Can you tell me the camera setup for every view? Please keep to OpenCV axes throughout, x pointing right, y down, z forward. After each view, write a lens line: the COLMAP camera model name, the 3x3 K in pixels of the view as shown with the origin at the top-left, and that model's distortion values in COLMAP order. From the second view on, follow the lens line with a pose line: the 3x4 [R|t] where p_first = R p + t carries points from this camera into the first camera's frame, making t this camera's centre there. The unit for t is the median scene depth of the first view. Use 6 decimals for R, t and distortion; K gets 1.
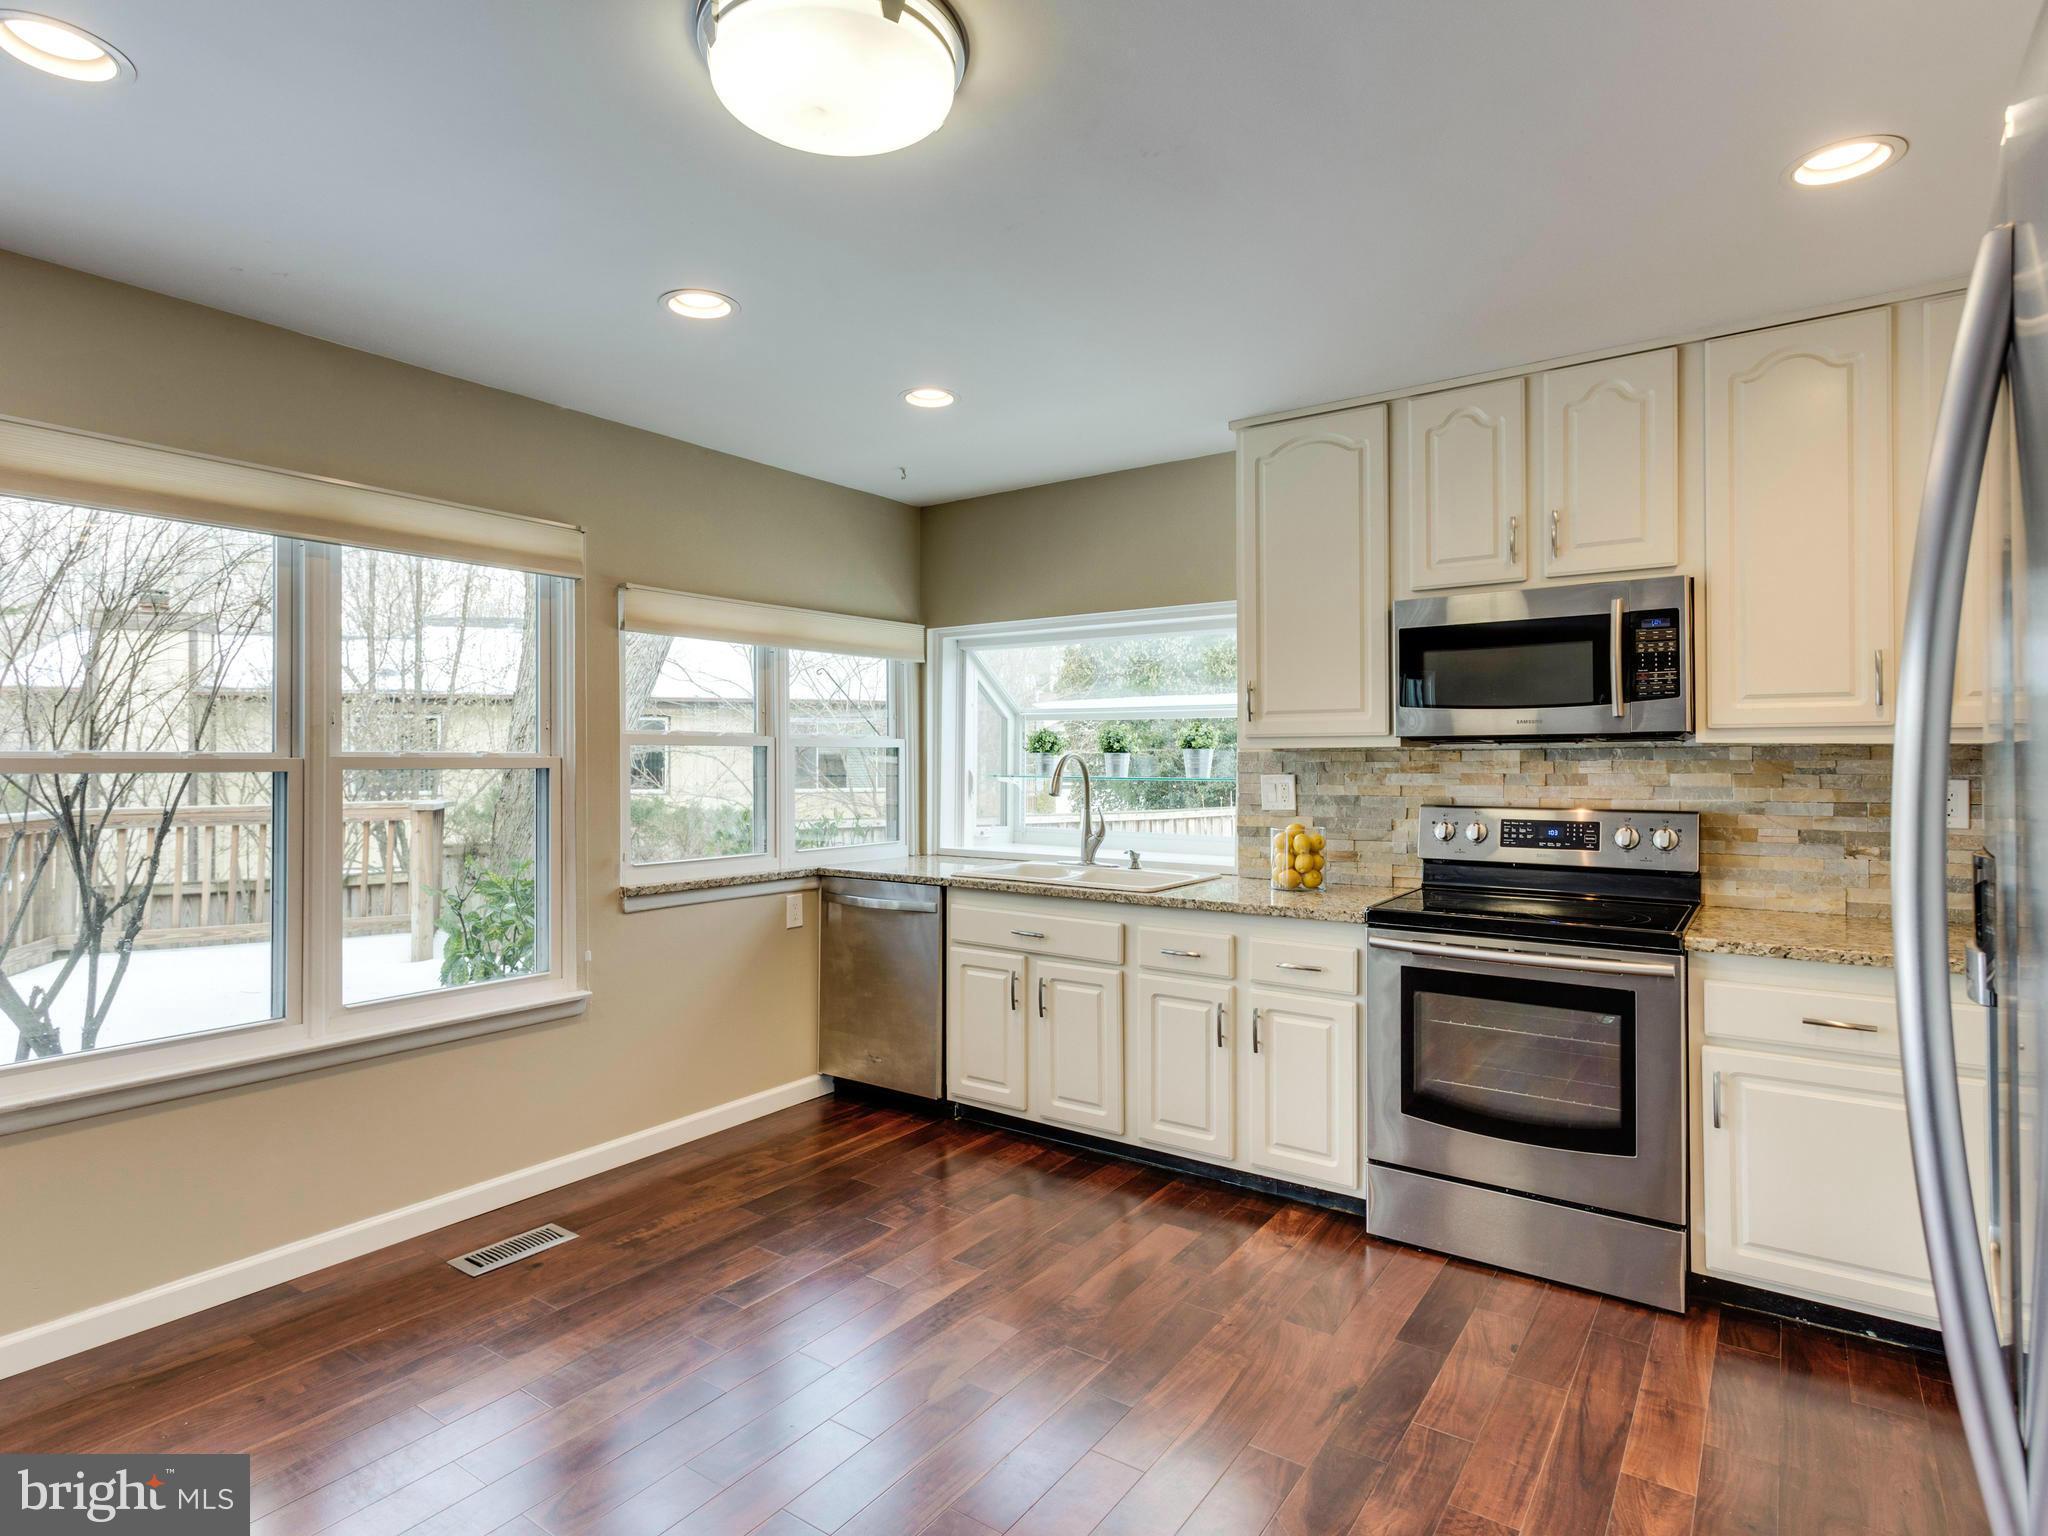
lens RADIAL K [[1124.5, 0, 1015.6], [0, 1124.5, 761.4], [0, 0, 1]] dist [0.003510, 0.003631]
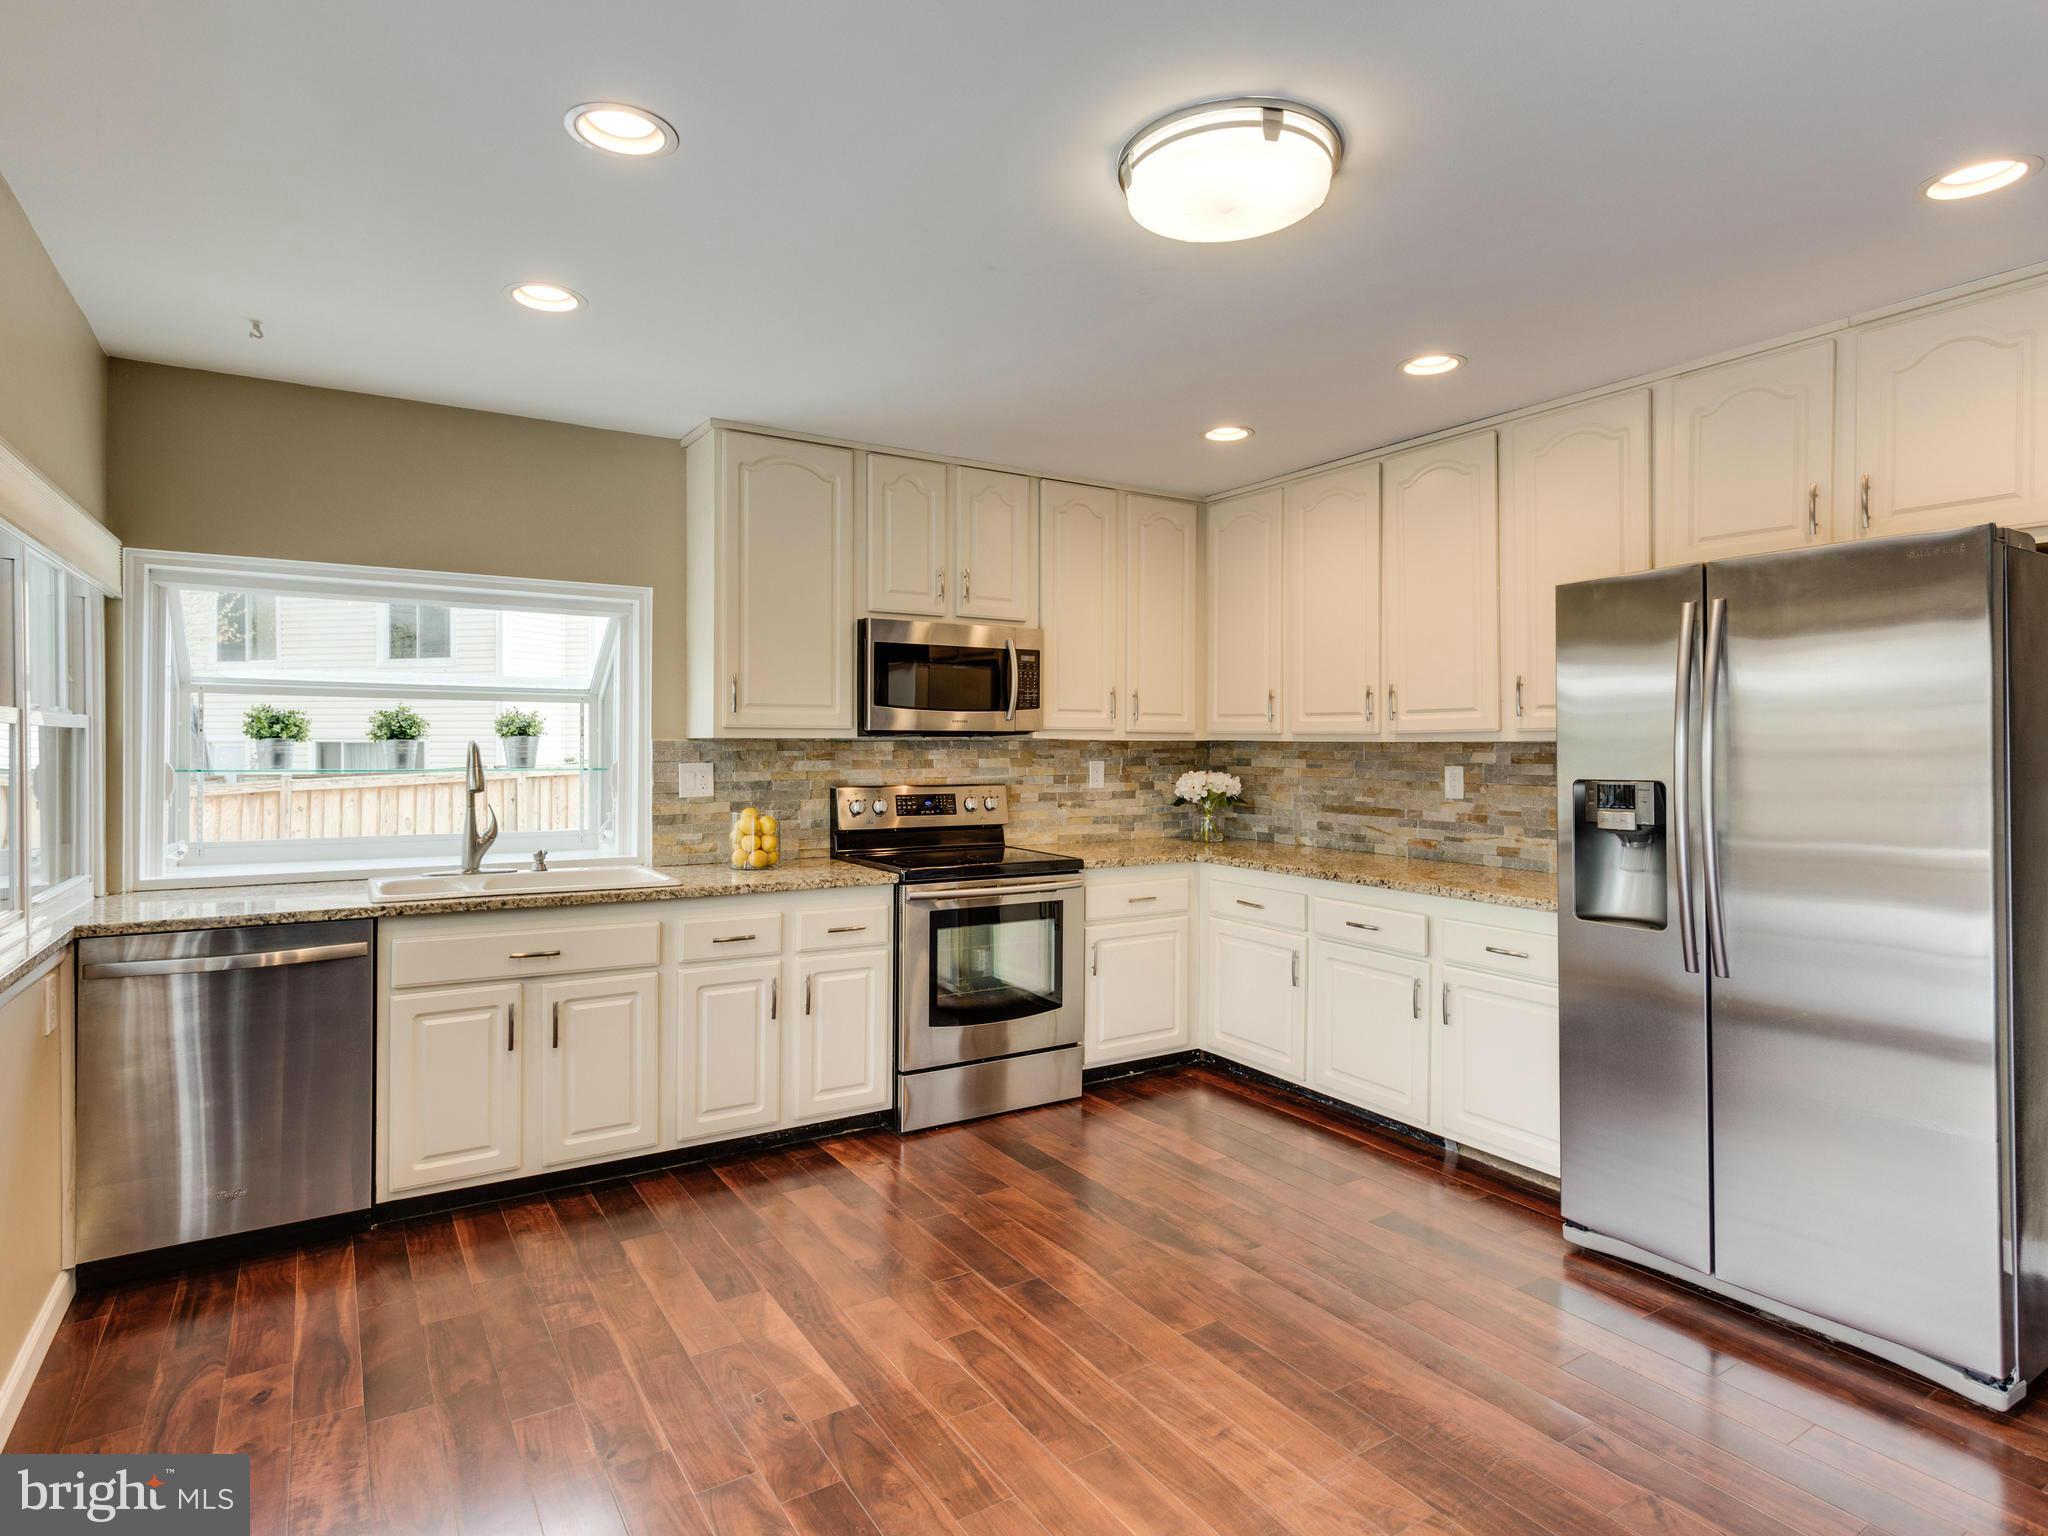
lens RADIAL K [[1124.5, 0, 1009.8], [0, 1124.5, 759.6], [0, 0, 1]] dist [0.003510, 0.003631]
pose [[0.365612, -0.008554, 0.930728, -0.694627], [-0.001620, 0.999950, 0.009826, -0.002225], [-0.930766, -0.005100, 0.365580, 0.389365]]
